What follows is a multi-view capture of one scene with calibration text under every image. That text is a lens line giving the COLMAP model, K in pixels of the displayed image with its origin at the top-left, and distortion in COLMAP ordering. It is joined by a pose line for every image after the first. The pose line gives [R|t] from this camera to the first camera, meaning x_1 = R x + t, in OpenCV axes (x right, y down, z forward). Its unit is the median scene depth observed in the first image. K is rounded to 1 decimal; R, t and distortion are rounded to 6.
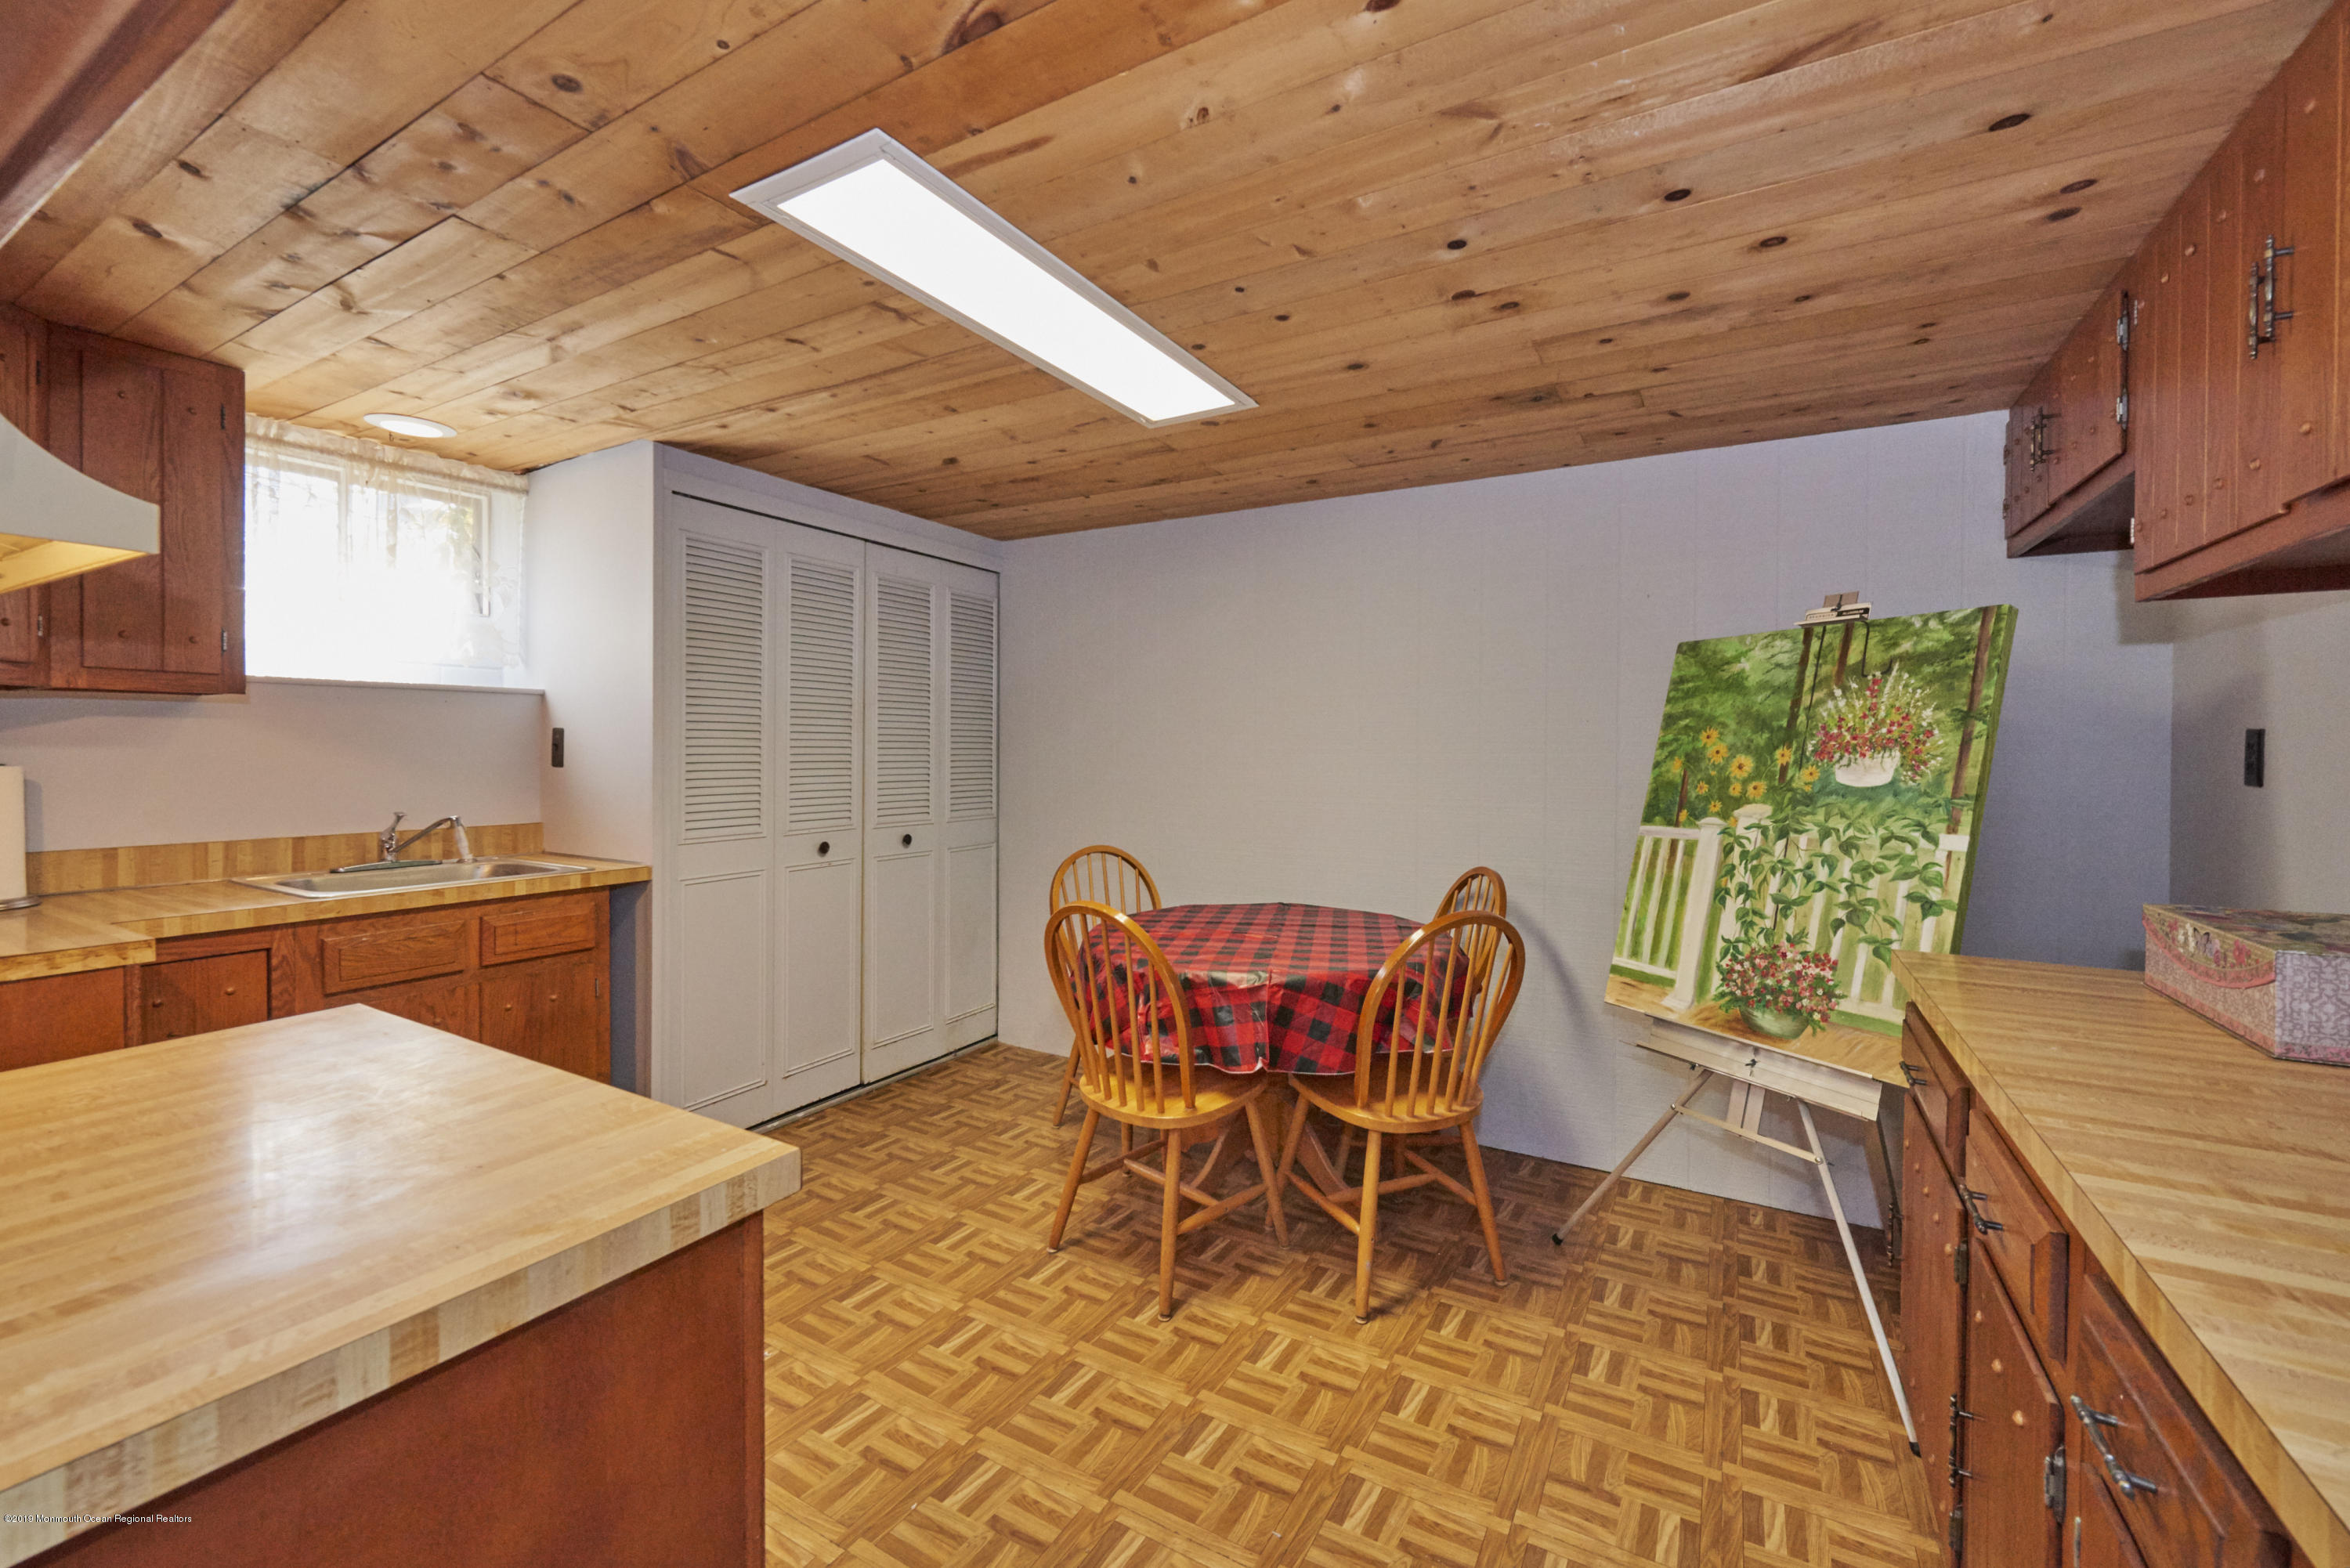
lens RADIAL K [[955.6, 0, 1182.2], [0, 955.6, 767.5], [0, 0, 1]] dist [-0.000879, 0.000034]
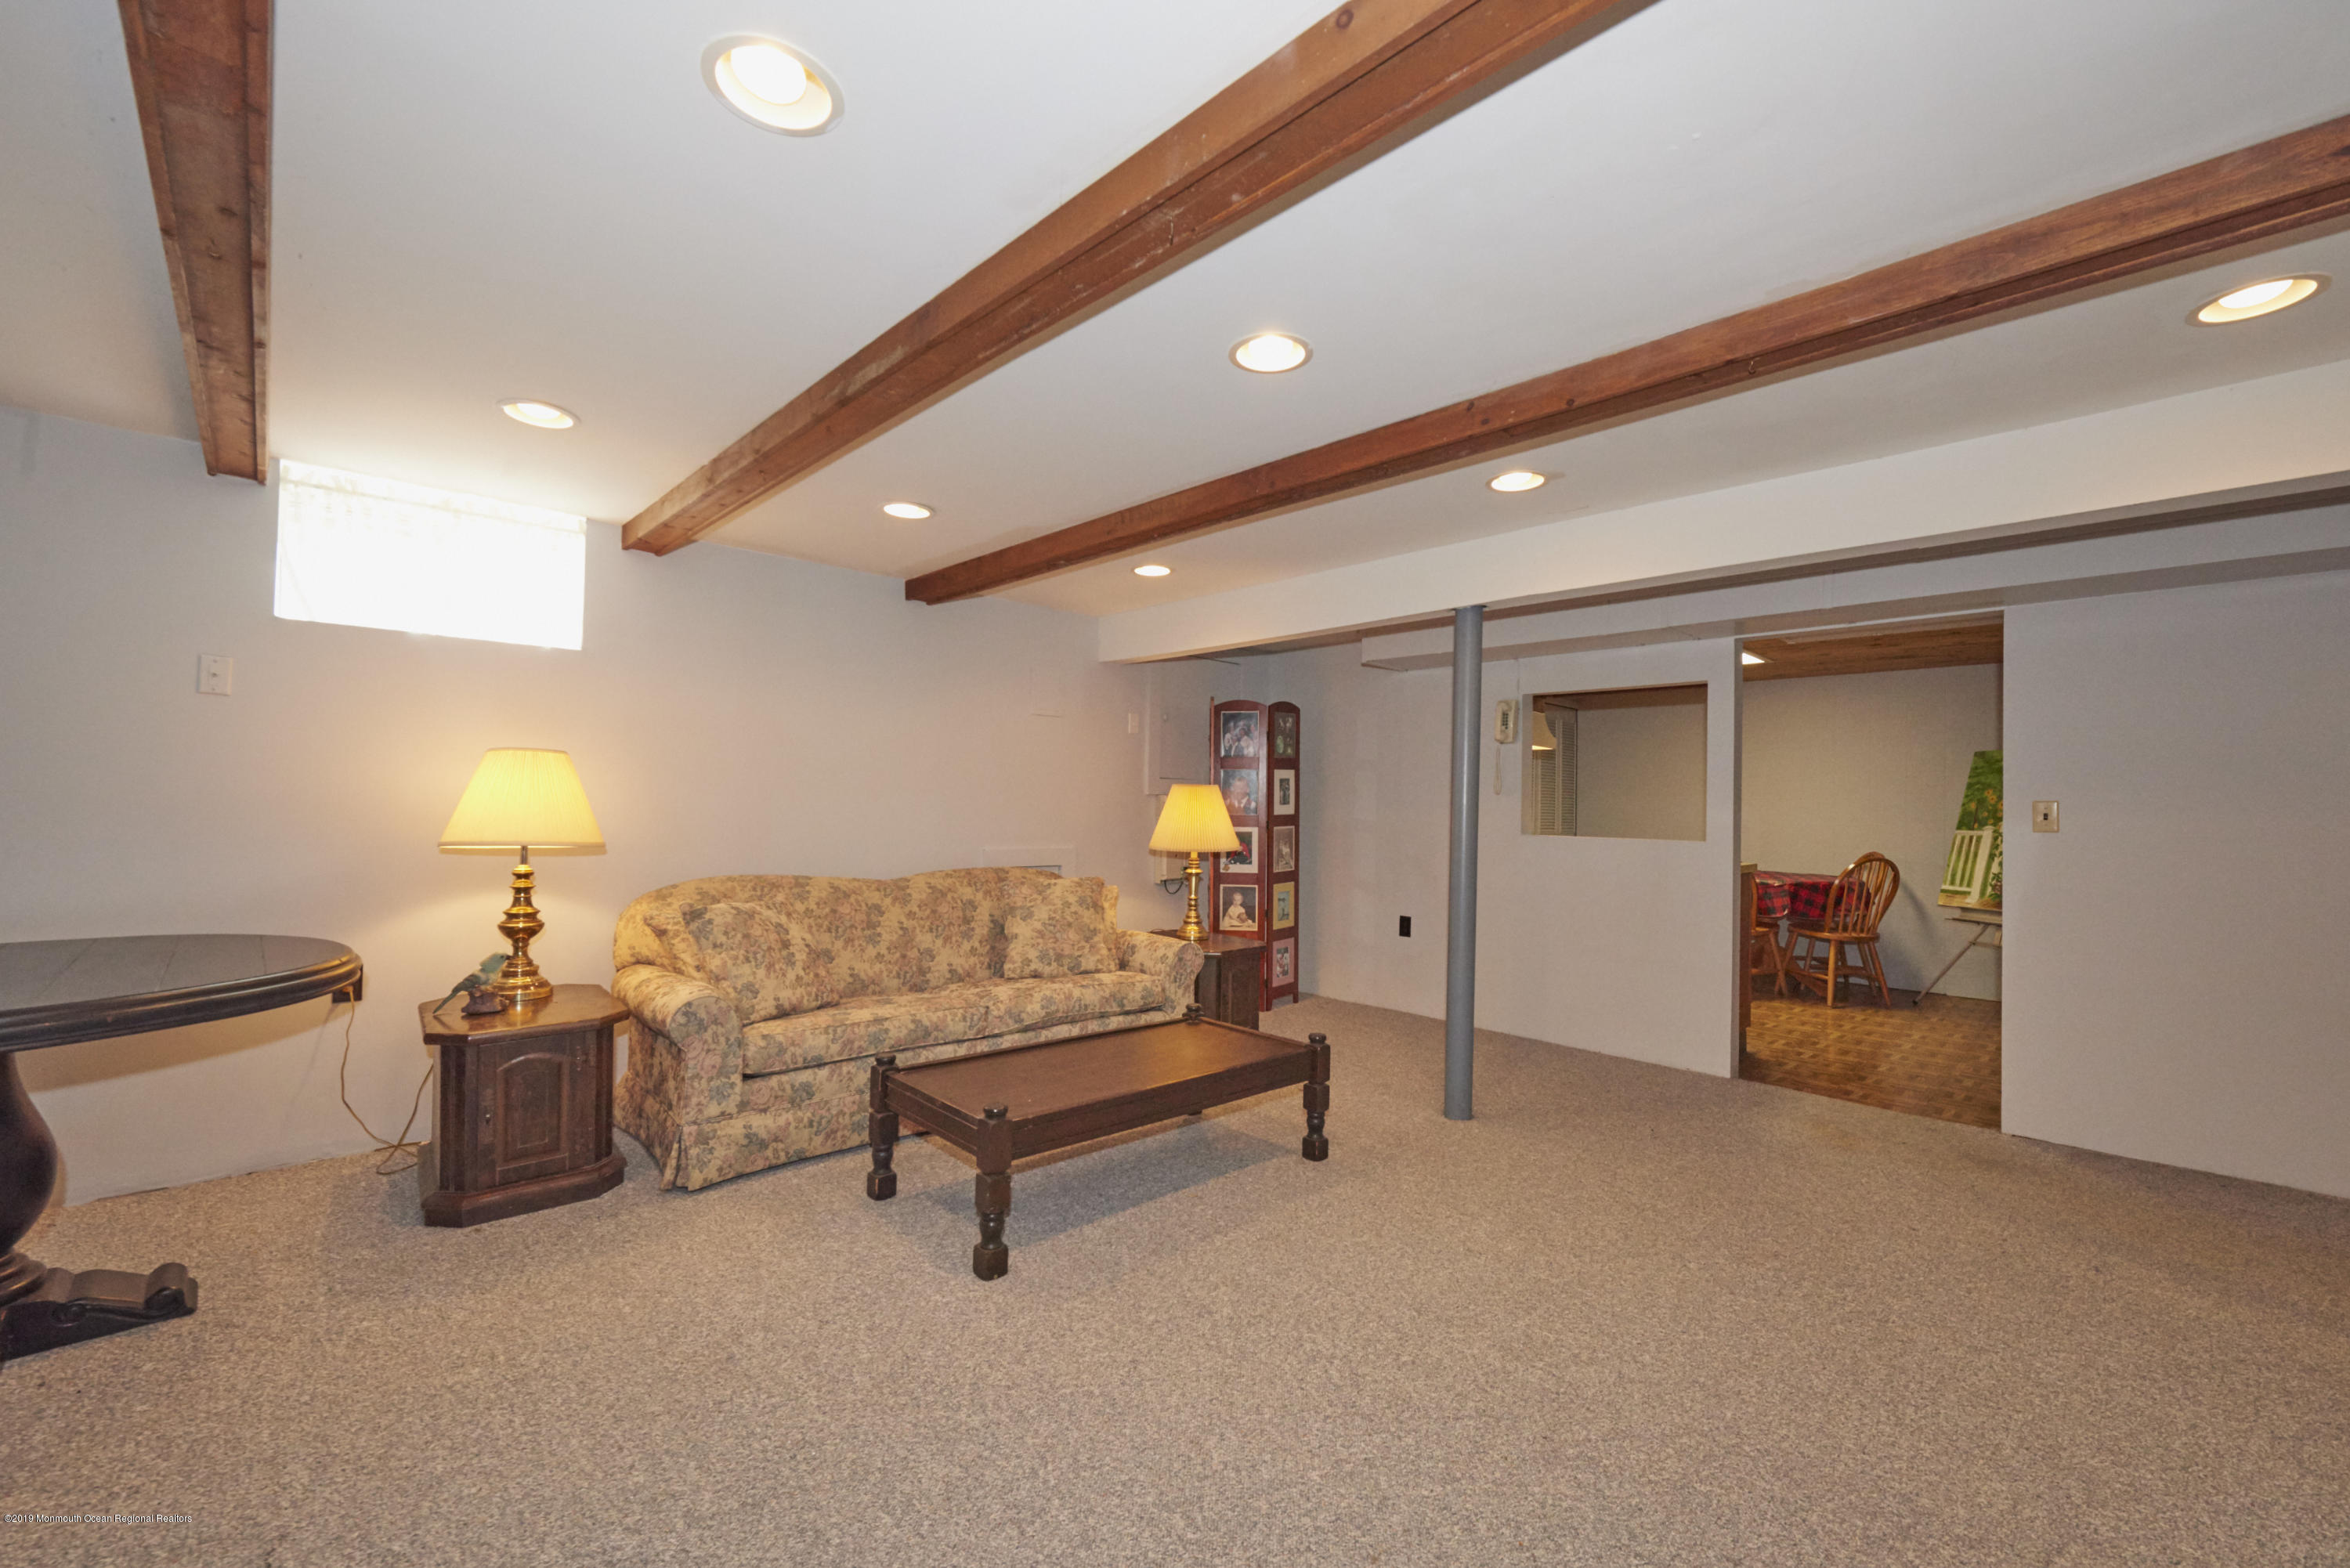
lens RADIAL K [[955.6, 0, 1168.4], [0, 955.6, 792.8], [0, 0, 1]] dist [-0.000879, 0.000034]
pose [[0.959422, 0.000216, -0.281975, -0.759159], [-0.008730, 0.999543, -0.028938, 0.056528], [0.281840, 0.030226, 0.958985, -1.913237]]
